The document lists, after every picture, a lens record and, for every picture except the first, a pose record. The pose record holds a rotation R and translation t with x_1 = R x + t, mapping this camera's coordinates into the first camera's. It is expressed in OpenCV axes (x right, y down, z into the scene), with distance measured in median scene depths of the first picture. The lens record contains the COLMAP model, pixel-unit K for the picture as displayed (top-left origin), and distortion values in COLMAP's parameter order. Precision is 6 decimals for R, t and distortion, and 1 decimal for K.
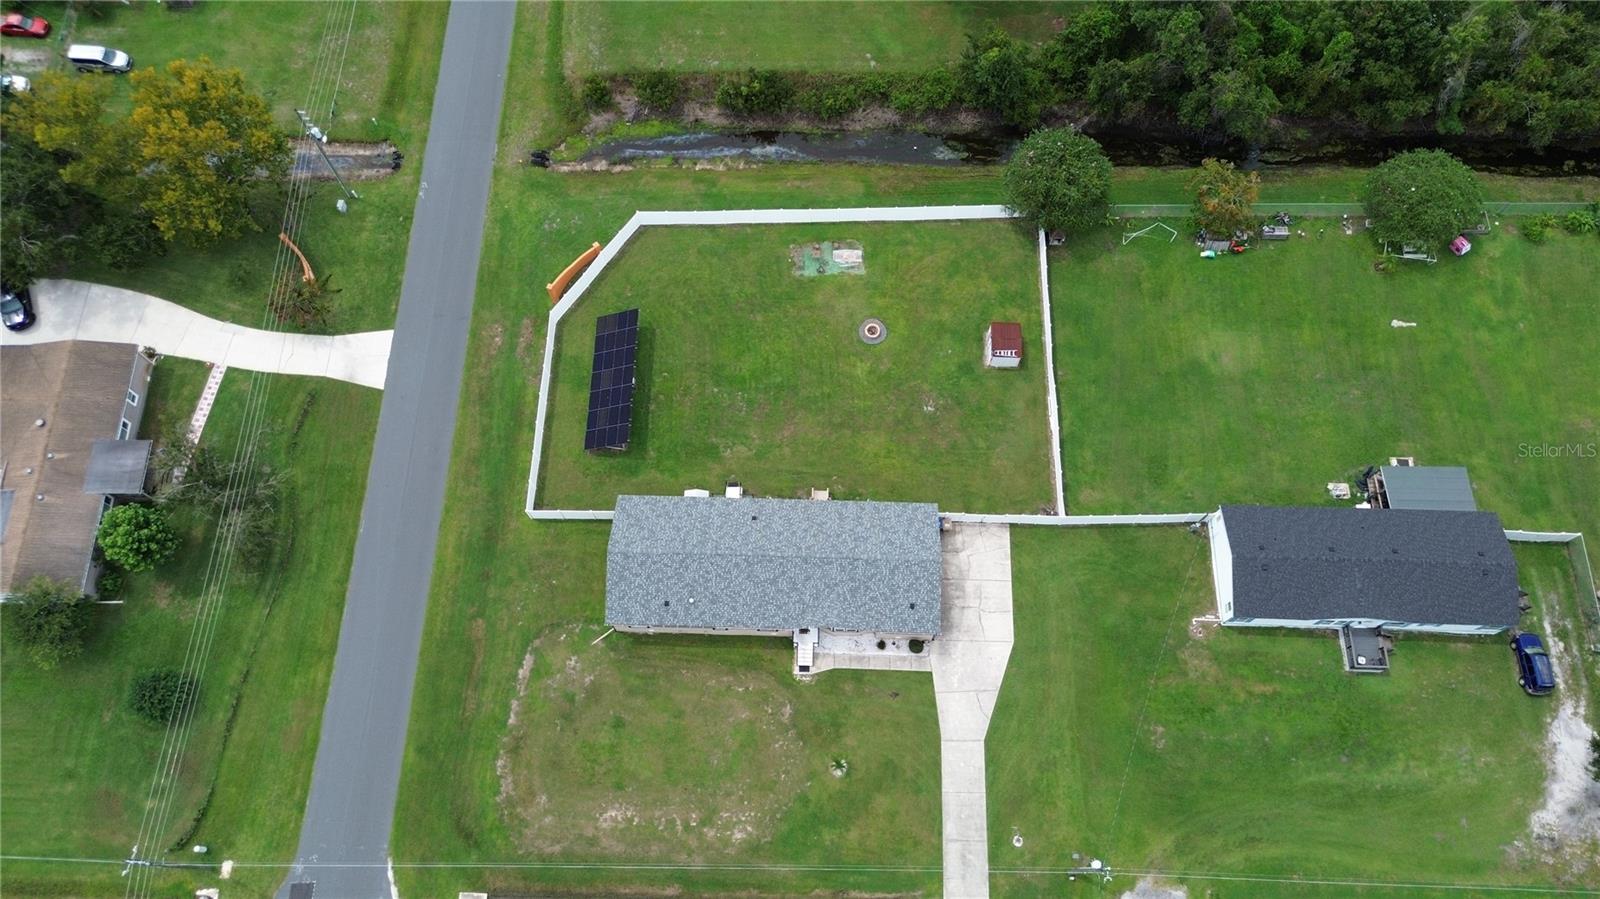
lens RADIAL K [[1139.0, 0, 793.2], [0, 1139.0, 447.3], [0, 0, 1]] dist [0.058108, -0.052494]
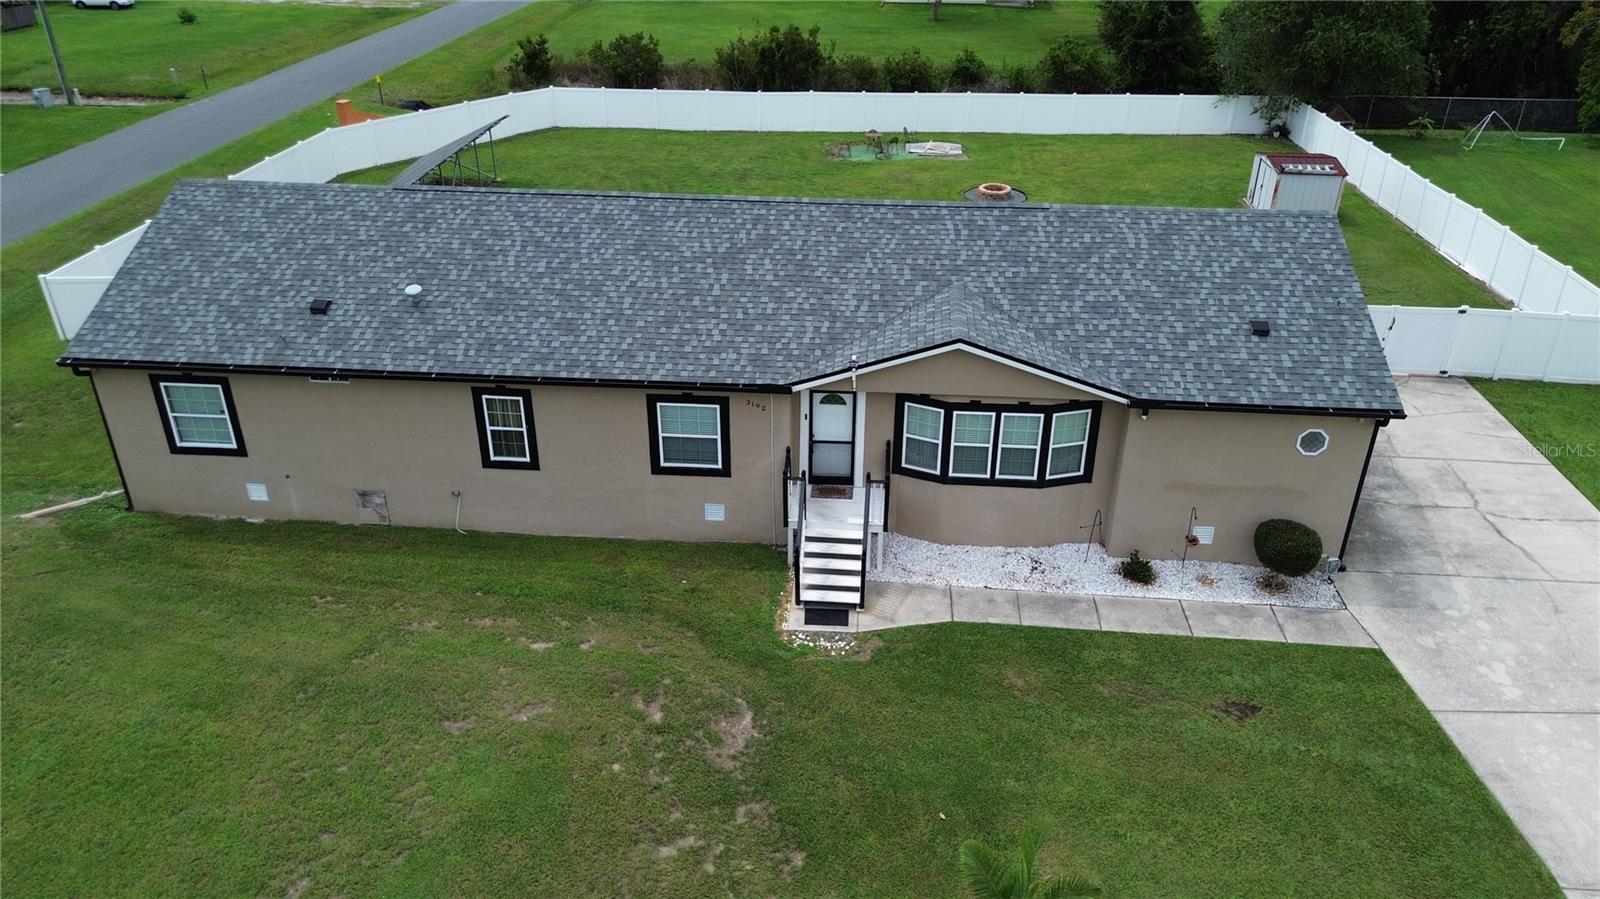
lens RADIAL K [[1139.0, 0, 797.1], [0, 1139.0, 448.7], [0, 0, 1]] dist [0.058108, -0.052494]
pose [[0.998599, 0.037333, -0.037502, 0.011321], [-0.052676, 0.768886, -0.637213, 0.320677], [0.005045, 0.638295, 0.769775, 0.797993]]
